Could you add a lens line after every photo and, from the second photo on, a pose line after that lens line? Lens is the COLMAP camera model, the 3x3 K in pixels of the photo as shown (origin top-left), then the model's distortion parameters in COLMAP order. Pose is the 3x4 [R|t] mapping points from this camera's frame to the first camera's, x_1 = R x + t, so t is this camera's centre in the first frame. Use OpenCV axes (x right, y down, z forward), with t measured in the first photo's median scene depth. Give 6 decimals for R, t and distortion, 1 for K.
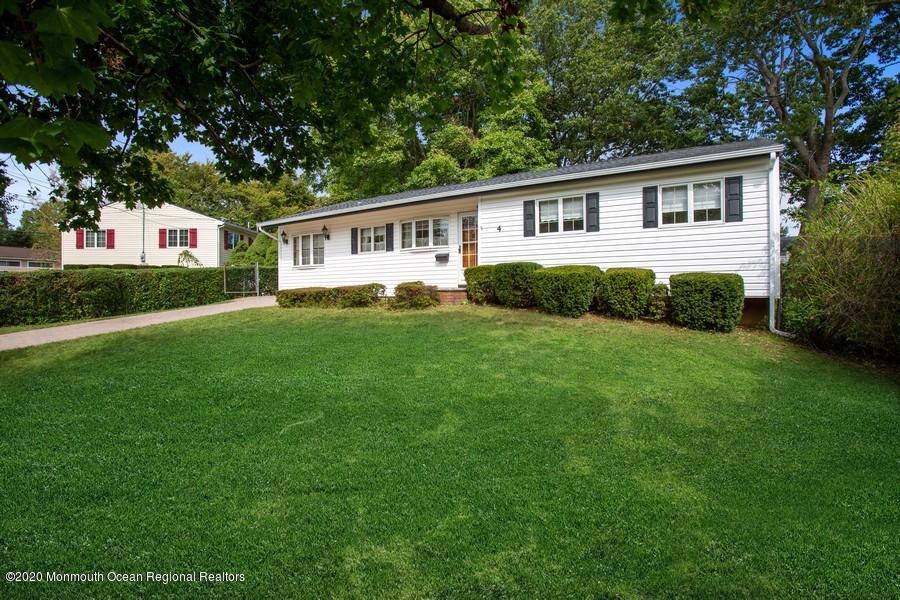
lens RADIAL K [[452.0, 0, 451.2], [0, 452.0, 296.5], [0, 0, 1]] dist [0.019812, 0.000092]
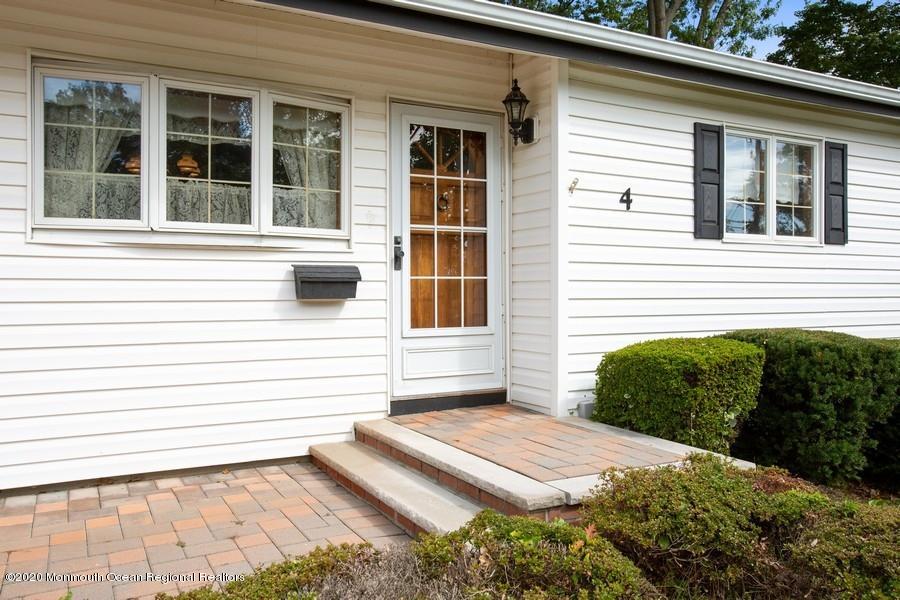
lens RADIAL K [[747.7, 0, 448.9], [0, 747.7, 299.8], [0, 0, 1]] dist [0.031318, 0.003925]
pose [[0.480644, -0.008300, 0.876876, -0.357457], [0.004238, 0.999966, 0.007143, -0.090198], [-0.876905, 0.000283, 0.480663, 0.865999]]
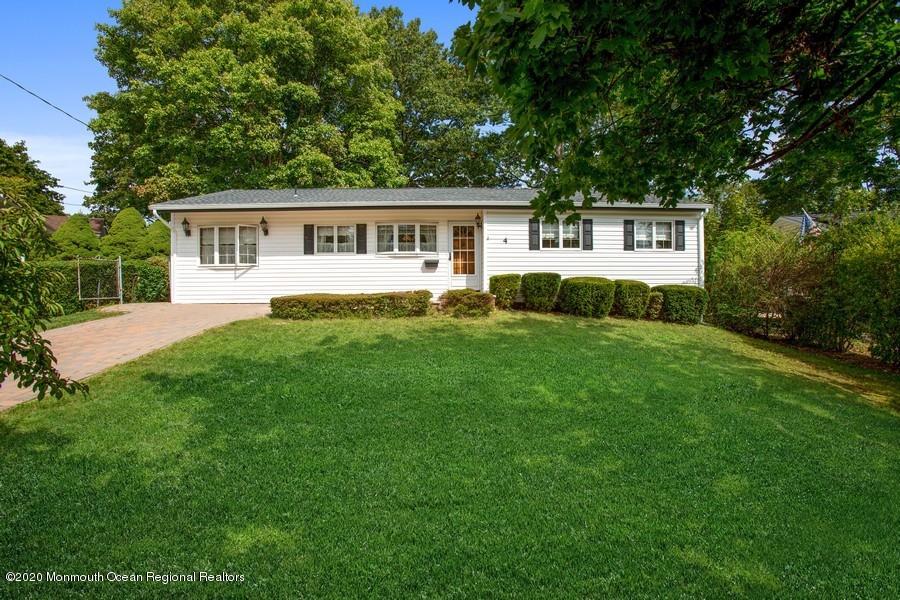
lens RADIAL K [[416.6, 0, 452.6], [0, 416.6, 298.3], [0, 0, 1]] dist [-0.001798, -0.000006]
pose [[0.821060, -0.006455, 0.570806, -0.580279], [0.005809, 0.999979, 0.002953, -0.012819], [-0.570813, 0.000892, 0.821080, 0.233319]]
